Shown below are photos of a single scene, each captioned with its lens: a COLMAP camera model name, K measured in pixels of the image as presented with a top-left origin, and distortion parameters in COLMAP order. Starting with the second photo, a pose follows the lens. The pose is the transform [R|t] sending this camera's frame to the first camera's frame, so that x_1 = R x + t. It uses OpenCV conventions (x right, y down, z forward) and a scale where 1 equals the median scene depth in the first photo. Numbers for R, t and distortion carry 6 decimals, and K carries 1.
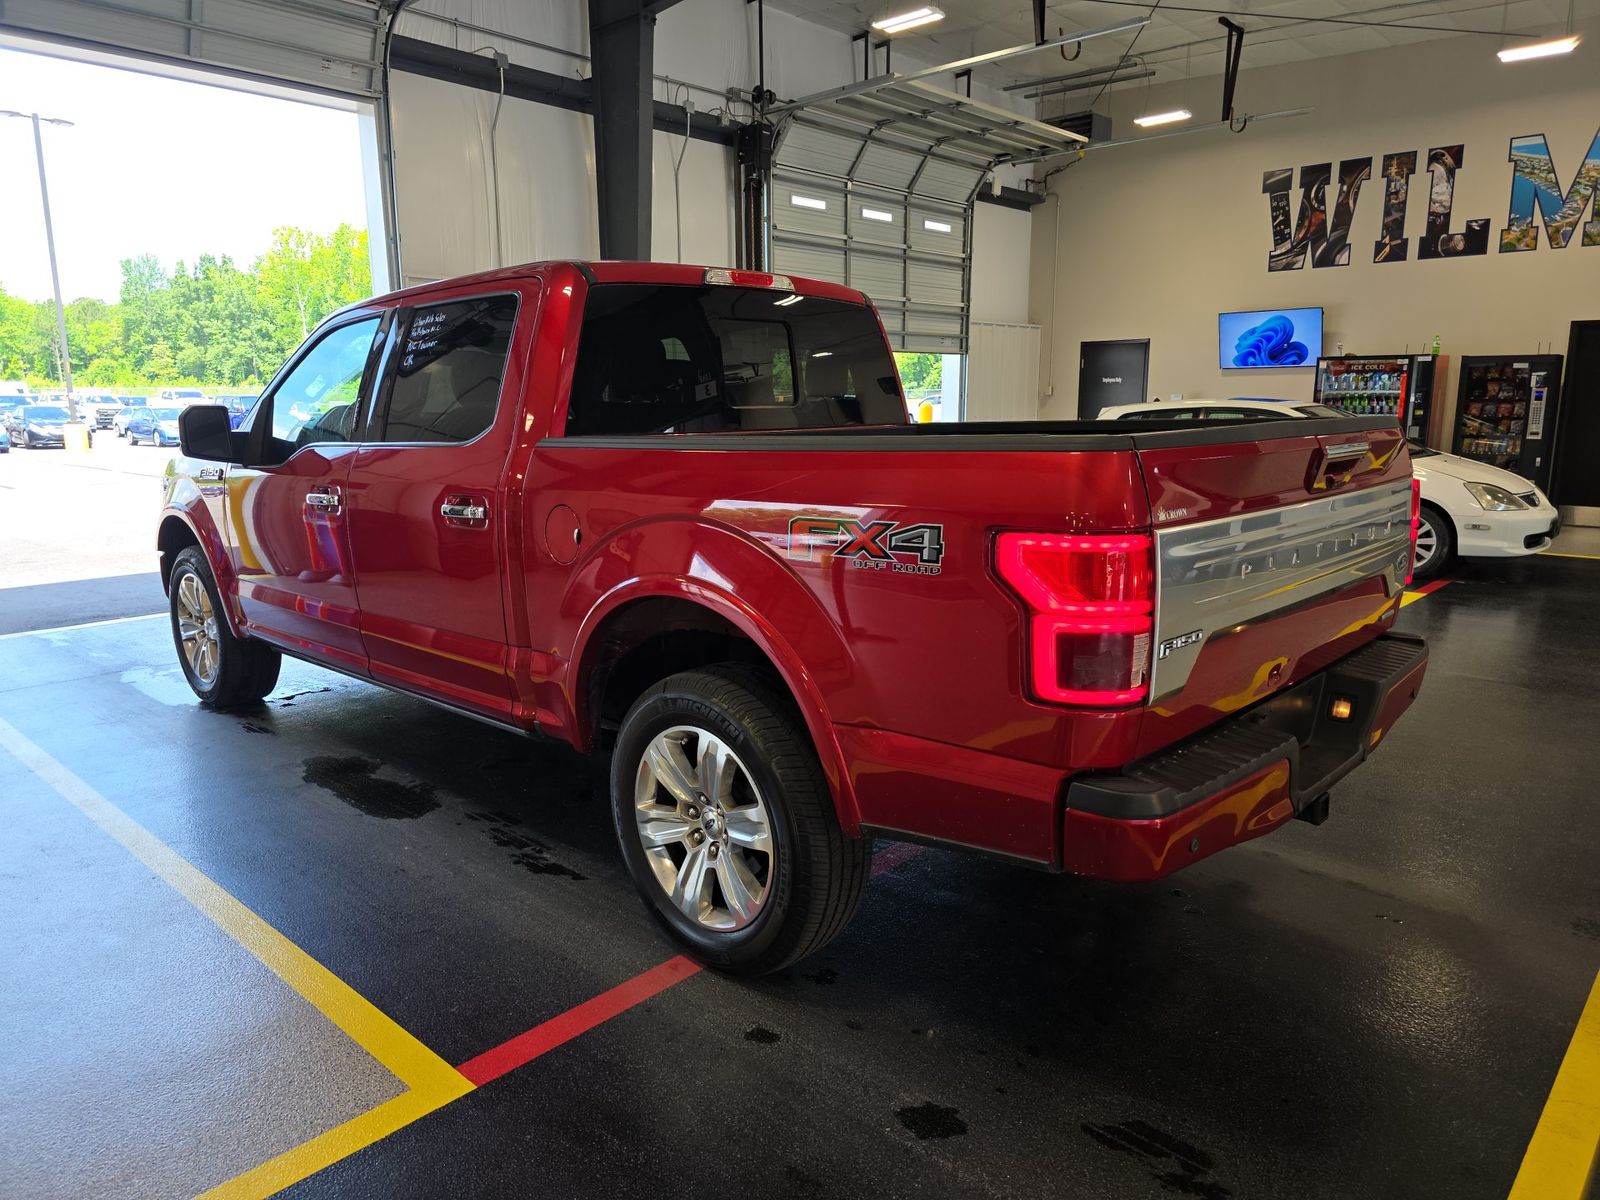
lens RADIAL K [[1083.3, 0, 816.8], [0, 1083.3, 600.6], [0, 0, 1]] dist [0.015957, -0.013267]
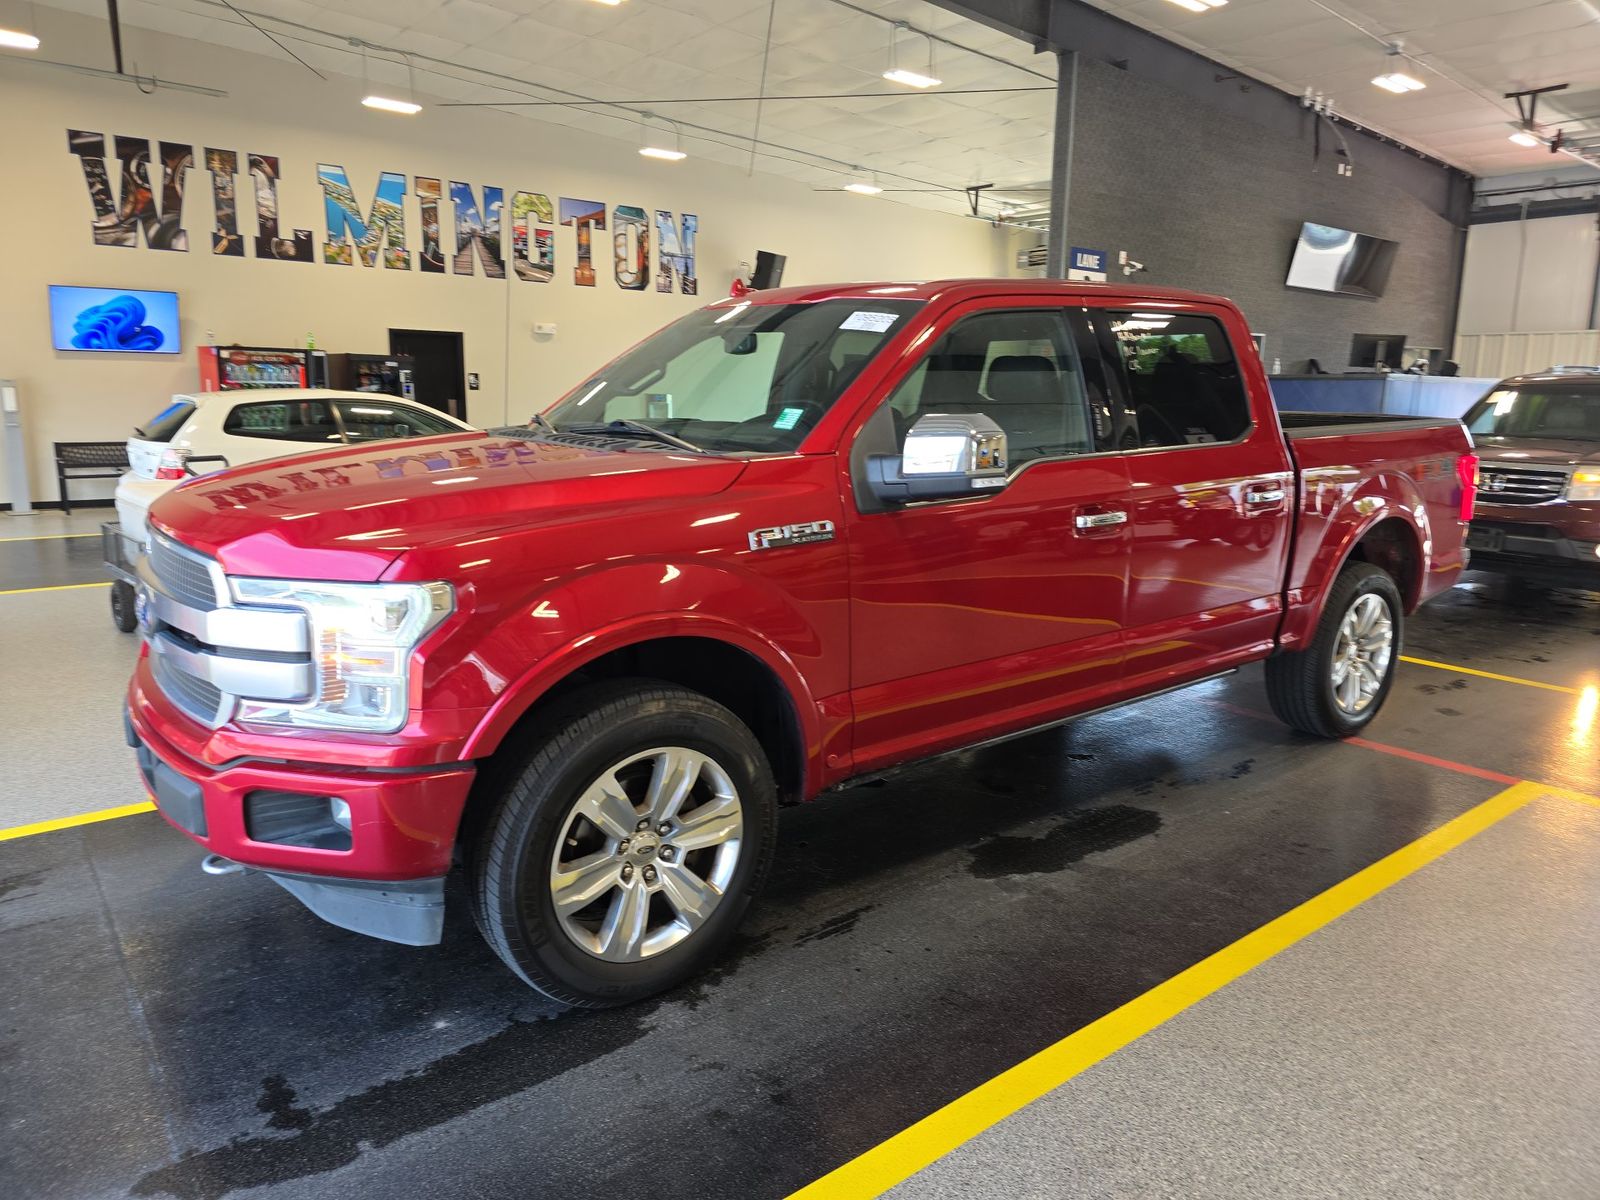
lens RADIAL K [[1083.3, 0, 809.4], [0, 1083.3, 607.8], [0, 0, 1]] dist [0.015957, -0.013267]
pose [[0.180516, -0.178970, 0.967152, -0.433670], [0.163441, 0.975093, 0.149934, -0.050861], [-0.969898, 0.131006, 0.205271, 0.301098]]
